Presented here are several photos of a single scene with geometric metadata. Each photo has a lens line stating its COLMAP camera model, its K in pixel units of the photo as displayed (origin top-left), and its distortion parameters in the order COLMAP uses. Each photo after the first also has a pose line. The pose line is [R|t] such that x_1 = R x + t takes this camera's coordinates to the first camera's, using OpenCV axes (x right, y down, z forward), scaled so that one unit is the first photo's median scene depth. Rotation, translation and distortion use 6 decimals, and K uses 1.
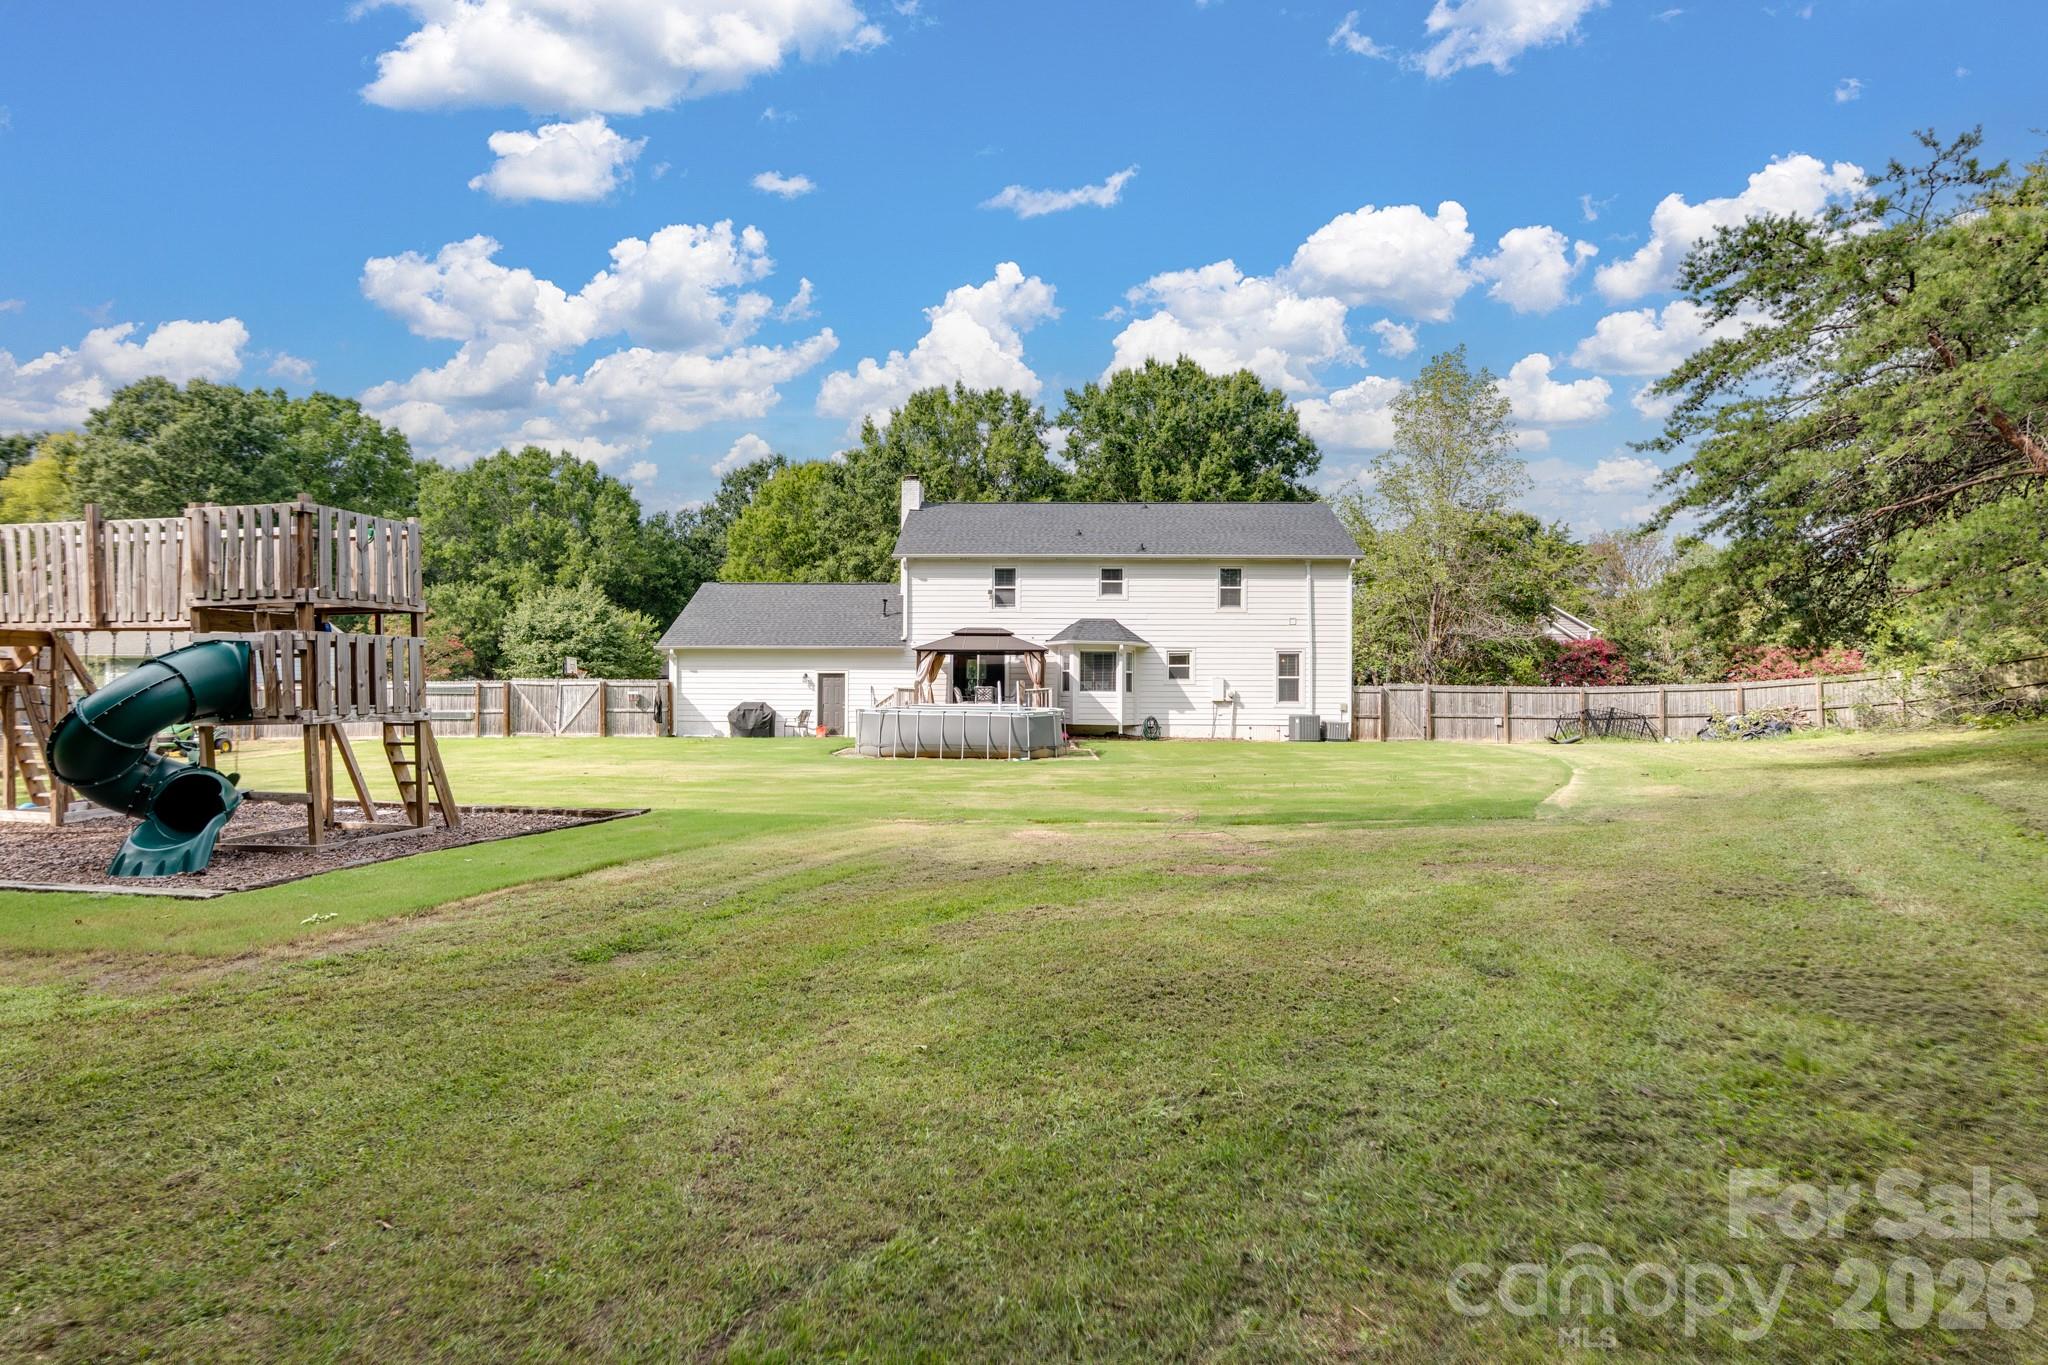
lens RADIAL K [[969.5, 0, 1028.7], [0, 969.5, 686.0], [0, 0, 1]] dist [-0.034050, 0.012903]
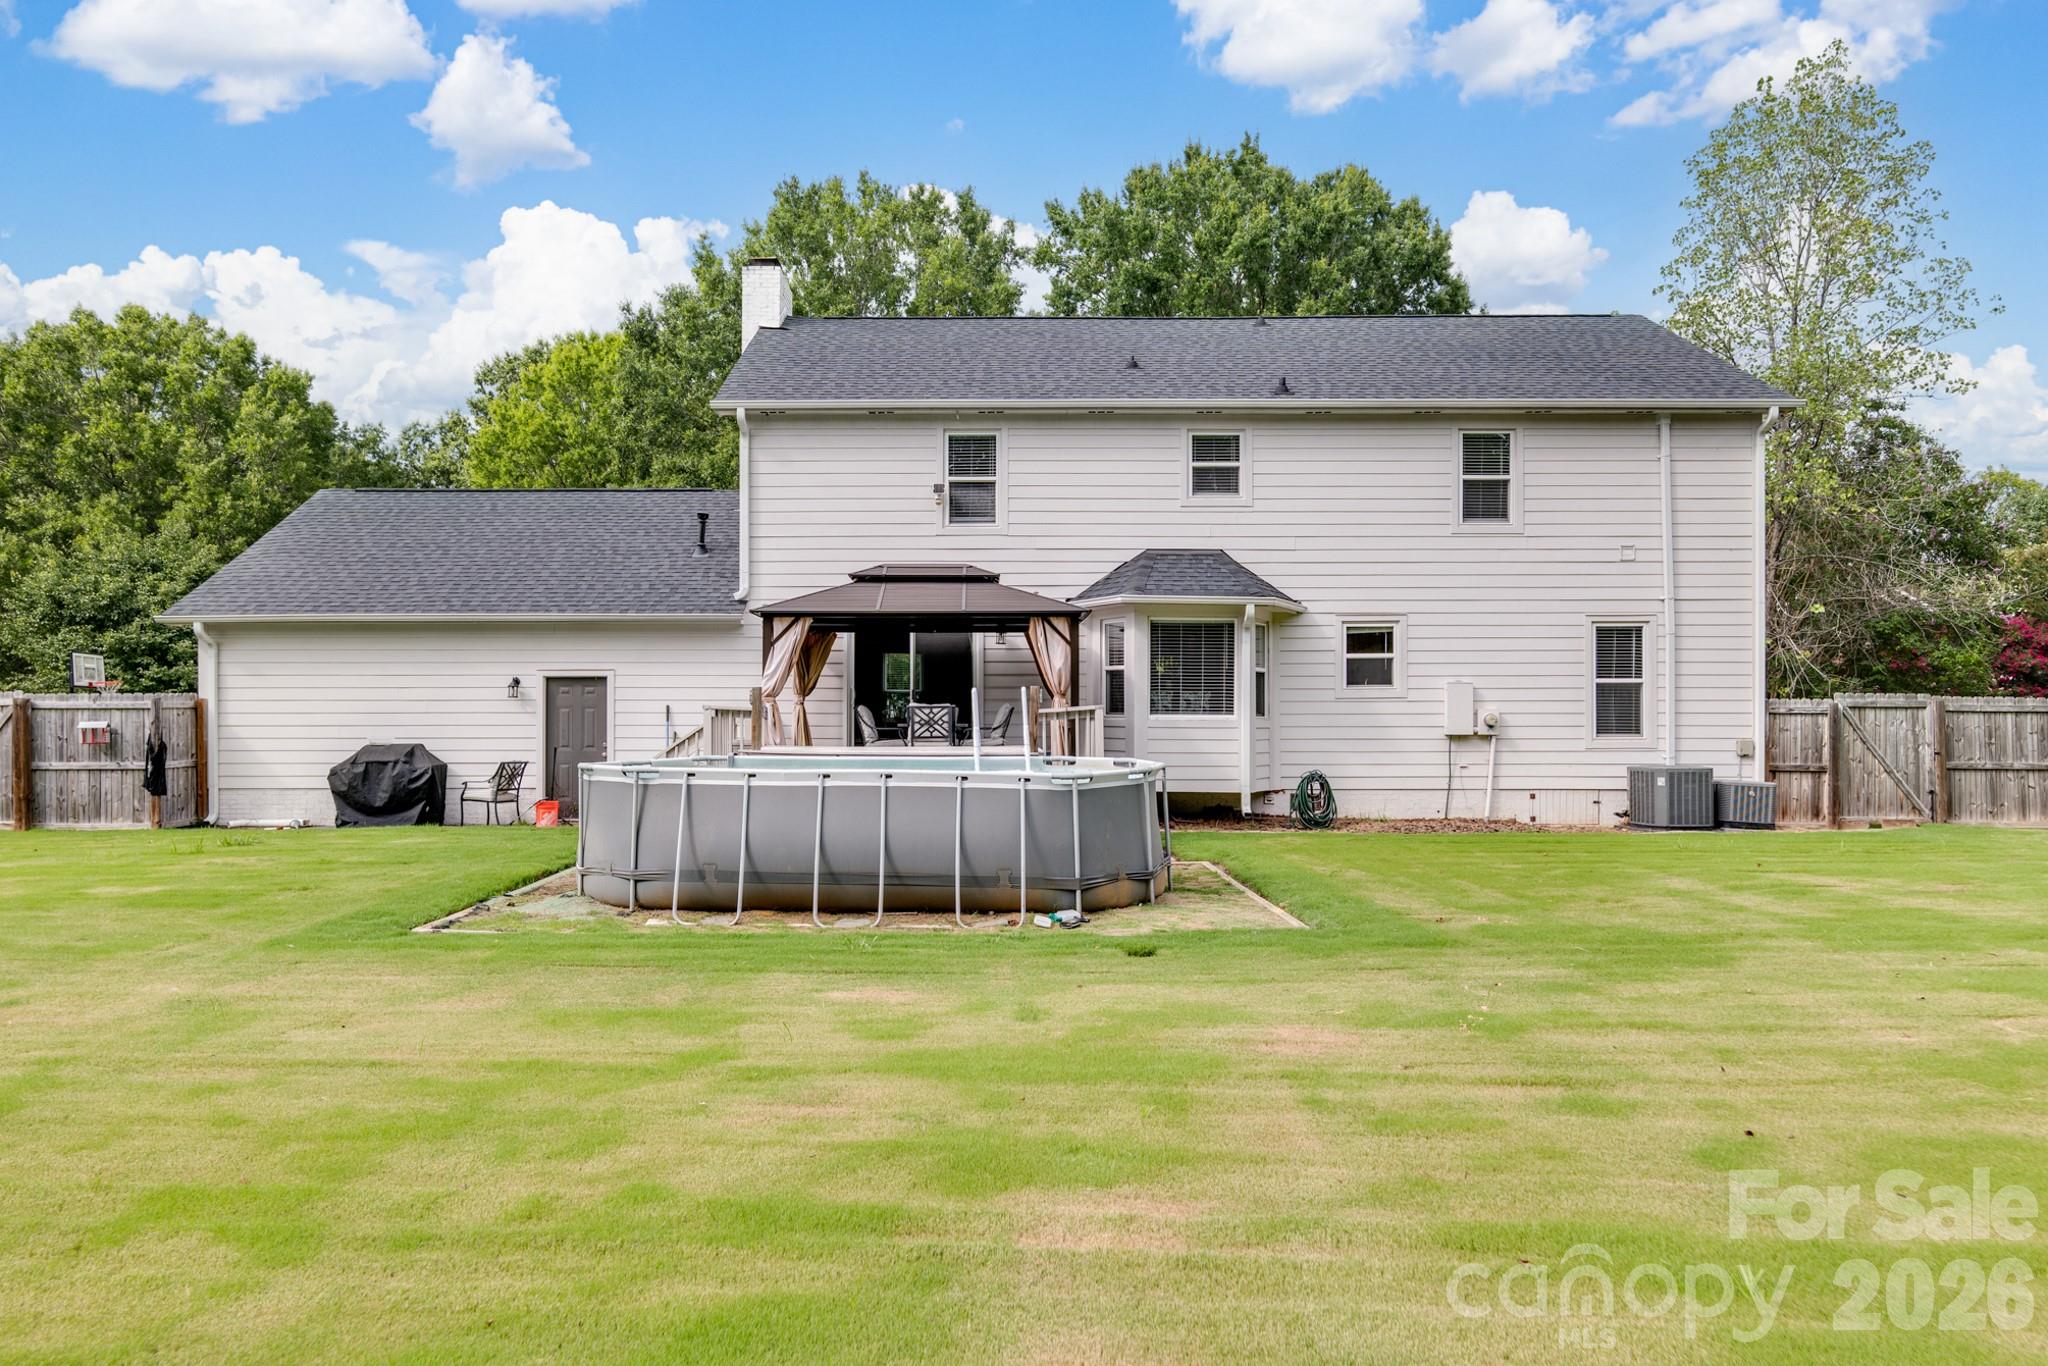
lens RADIAL K [[1146.7, 0, 971.2], [0, 1146.7, 704.4], [0, 0, 1]] dist [0.019168, -0.029648]
pose [[0.999808, -0.005299, 0.018884, -0.035400], [0.005456, 0.999951, -0.008237, 0.004674], [-0.018840, 0.008338, 0.999788, 0.483421]]
